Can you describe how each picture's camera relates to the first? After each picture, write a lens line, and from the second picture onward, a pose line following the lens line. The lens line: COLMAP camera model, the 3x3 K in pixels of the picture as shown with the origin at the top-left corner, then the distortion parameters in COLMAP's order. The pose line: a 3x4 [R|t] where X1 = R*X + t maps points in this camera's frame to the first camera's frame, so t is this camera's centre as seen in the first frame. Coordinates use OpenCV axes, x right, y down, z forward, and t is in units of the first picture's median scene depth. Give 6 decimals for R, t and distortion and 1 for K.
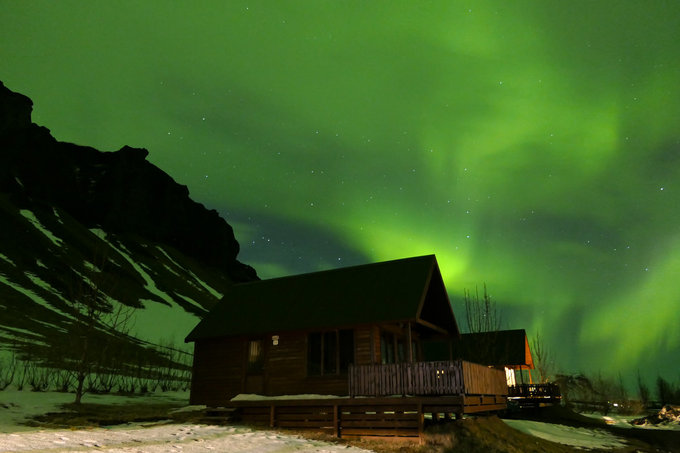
lens RADIAL K [[478.9, 0, 339.3], [0, 478.9, 218.9], [0, 0, 1]] dist [-0.003967, -0.005759]
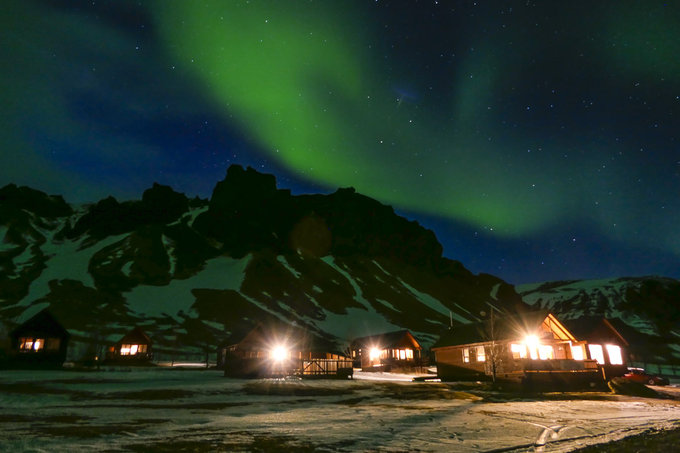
lens RADIAL K [[474.9, 0, 338.9], [0, 474.9, 221.4], [0, 0, 1]] dist [-0.000132, -0.007598]
pose [[0.851764, -0.171556, -0.495042, 3.473508], [0.192811, 0.981201, -0.008284, -0.913729], [0.487157, -0.088393, 0.868830, -2.922980]]
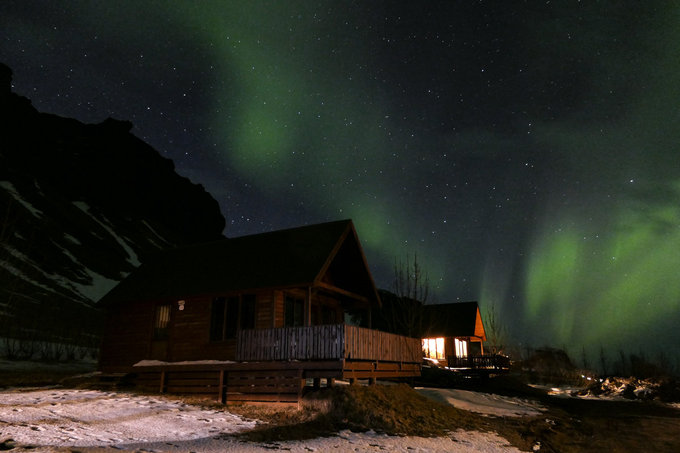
lens RADIAL K [[474.9, 0, 338.9], [0, 474.9, 221.4], [0, 0, 1]] dist [-0.000132, -0.007598]
pose [[0.999694, 0.012194, 0.021543, 0.152320], [-0.013333, 0.998475, 0.053572, 0.027411], [-0.020857, -0.053843, 0.998332, 0.044159]]
